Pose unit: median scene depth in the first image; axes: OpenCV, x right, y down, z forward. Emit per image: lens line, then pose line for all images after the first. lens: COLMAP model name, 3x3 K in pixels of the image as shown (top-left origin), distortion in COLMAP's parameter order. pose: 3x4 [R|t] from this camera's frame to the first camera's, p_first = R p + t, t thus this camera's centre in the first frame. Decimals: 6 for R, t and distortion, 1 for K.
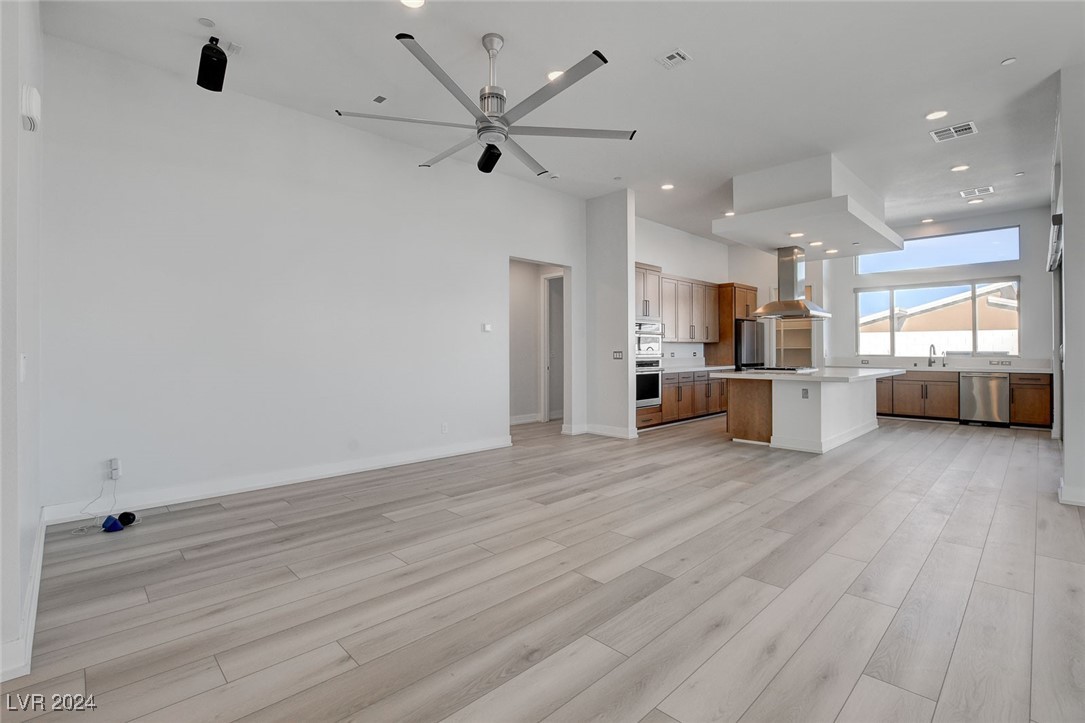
lens RADIAL K [[499.6, 0, 541.3], [0, 499.6, 345.8], [0, 0, 1]] dist [-0.026629, -0.000092]
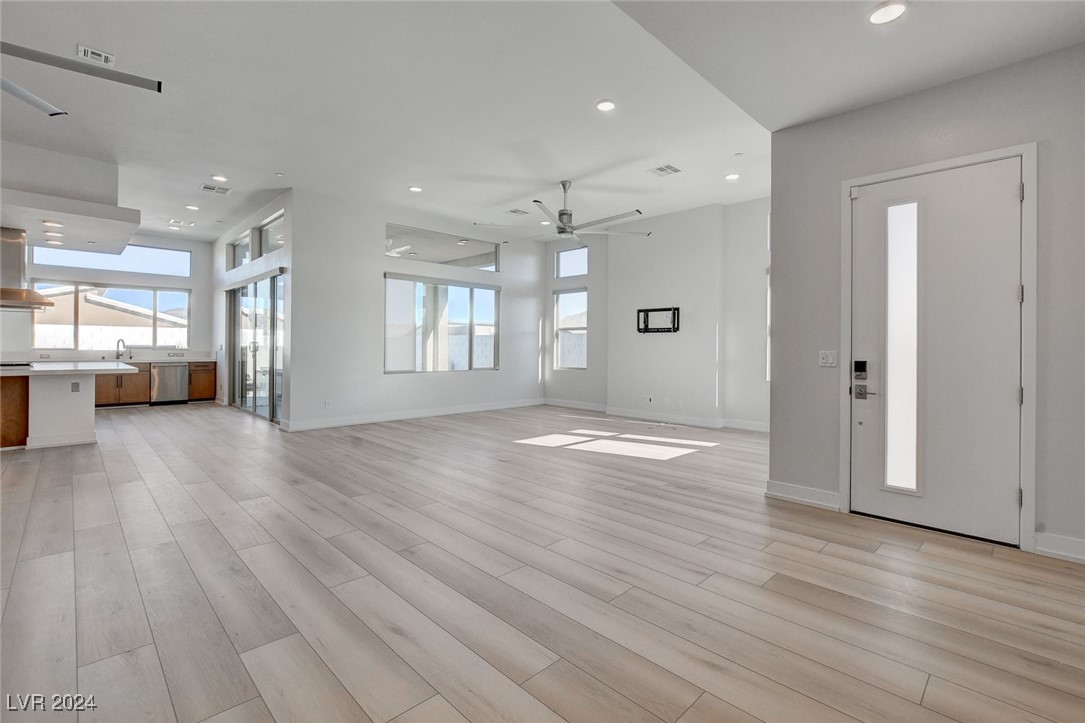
lens RADIAL K [[483.0, 0, 540.8], [0, 483.0, 347.5], [0, 0, 1]] dist [-0.011313, 0.000427]
pose [[-0.004414, -0.000594, 0.999990, -0.333366], [-0.016932, 0.999857, 0.000519, -0.001134], [-0.999847, -0.016930, -0.004424, 0.041882]]
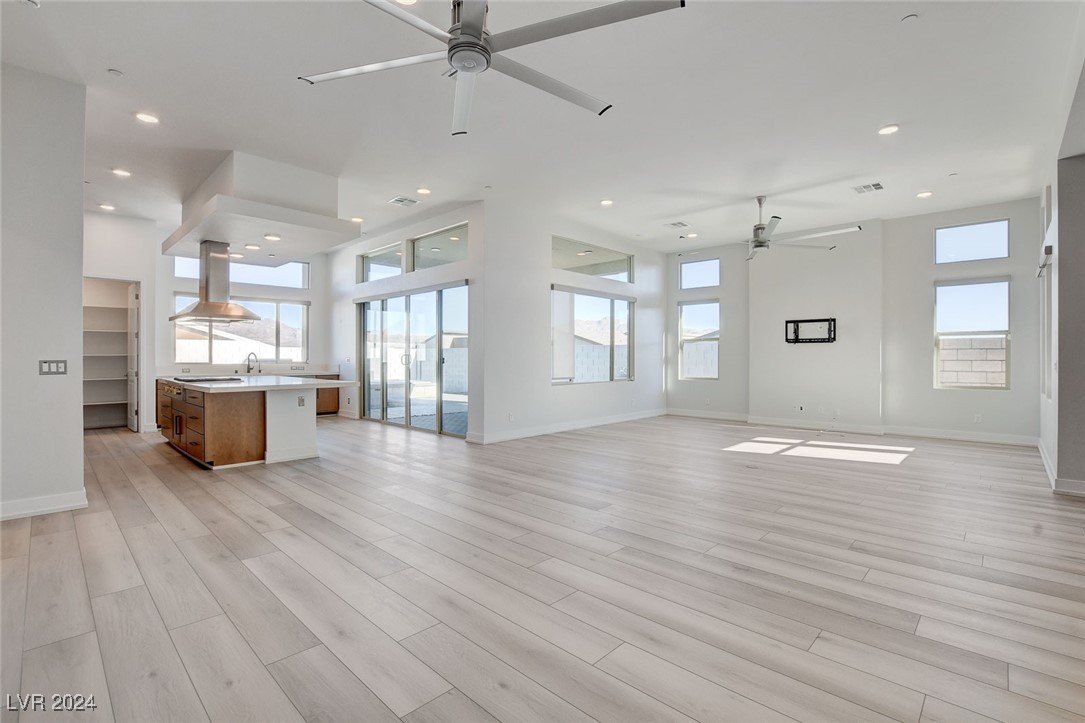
lens RADIAL K [[491.2, 0, 542.5], [0, 491.2, 361.5], [0, 0, 1]] dist [-0.028635, -0.000089]
pose [[-0.031689, -0.007764, 0.999468, -0.353446], [-0.010169, 0.999921, 0.007445, 0.002026], [-0.999446, -0.009928, -0.031765, 0.404239]]
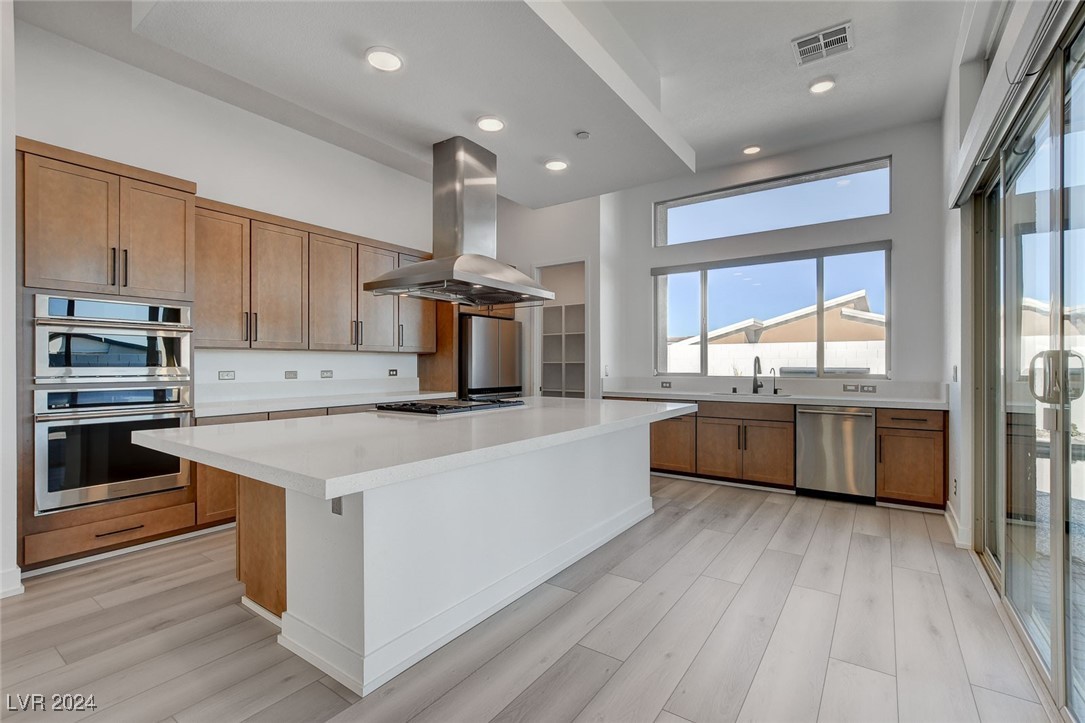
lens RADIAL K [[484.4, 0, 542.5], [0, 484.4, 361.5], [0, 0, 1]] dist [-0.014733, -0.000022]
pose [[0.982987, 0.003231, 0.183647, 0.457633], [-0.003410, 0.999994, 0.000657, 0.003803], [-0.183644, -0.001272, 0.982992, 0.498899]]
